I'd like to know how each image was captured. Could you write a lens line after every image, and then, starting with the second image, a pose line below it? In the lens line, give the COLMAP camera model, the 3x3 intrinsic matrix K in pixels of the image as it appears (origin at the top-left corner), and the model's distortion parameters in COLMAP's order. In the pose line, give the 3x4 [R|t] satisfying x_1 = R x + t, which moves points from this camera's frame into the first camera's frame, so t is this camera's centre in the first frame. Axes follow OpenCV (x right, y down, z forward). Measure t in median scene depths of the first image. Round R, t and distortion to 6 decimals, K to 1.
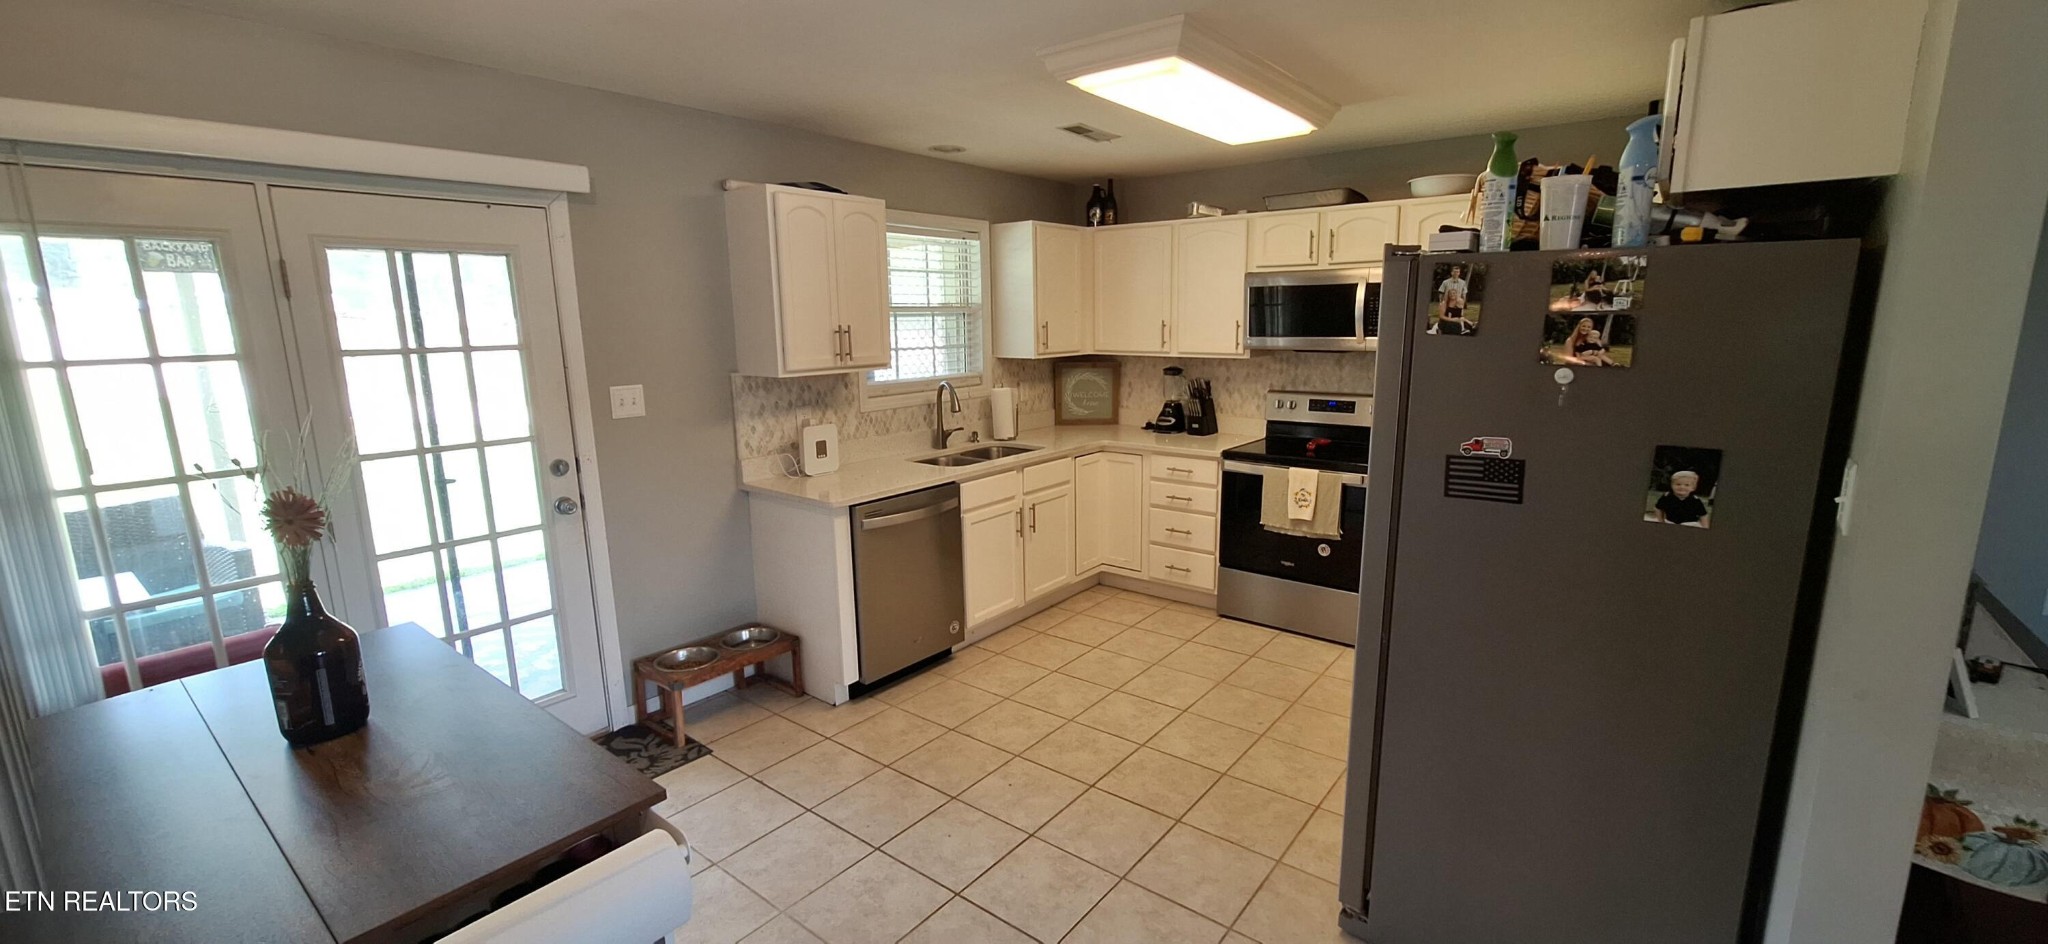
lens RADIAL K [[817.5, 0, 1086.2], [0, 817.5, 472.8], [0, 0, 1]] dist [0.018128, 0.000425]
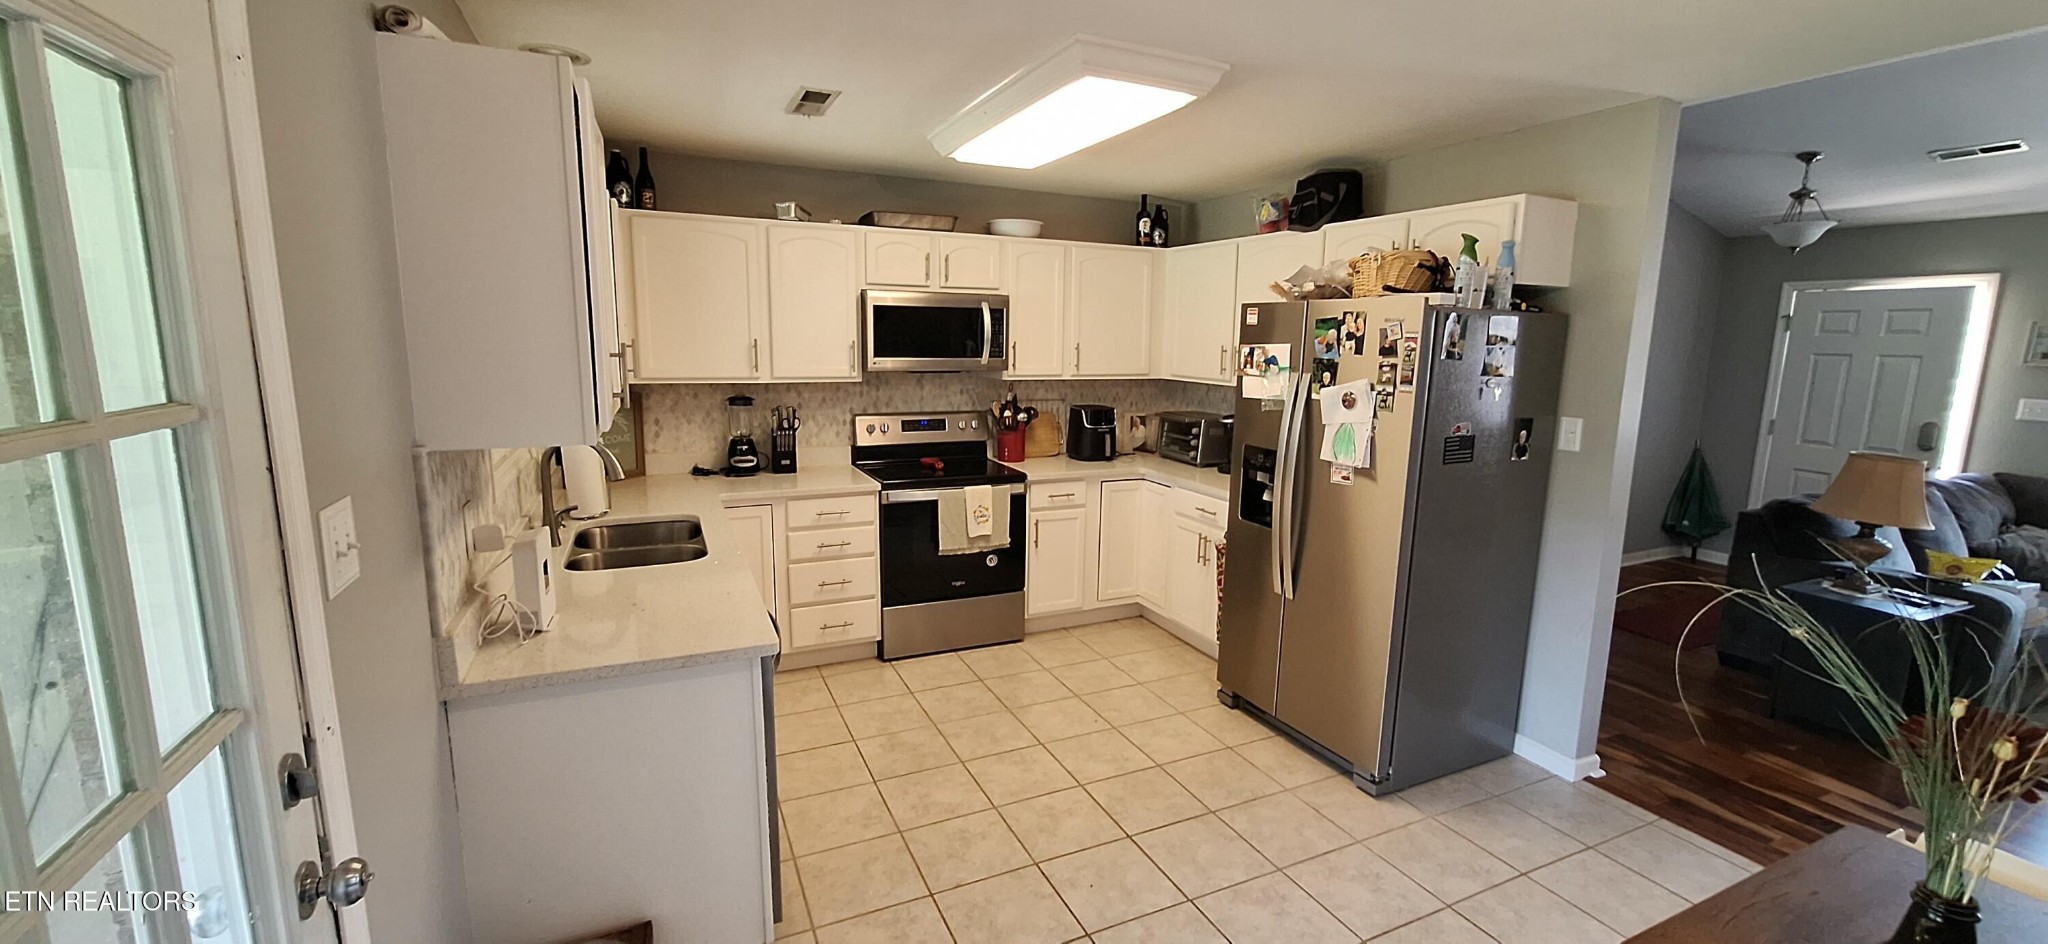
lens RADIAL K [[811.9, 0, 1028.7], [0, 811.9, 475.1], [0, 0, 1]] dist [-0.011138, 0.000502]
pose [[0.476298, -0.132328, 0.869269, -0.545299], [0.146059, 0.986783, 0.070187, -0.074937], [-0.867068, 0.093534, 0.489331, 0.411425]]
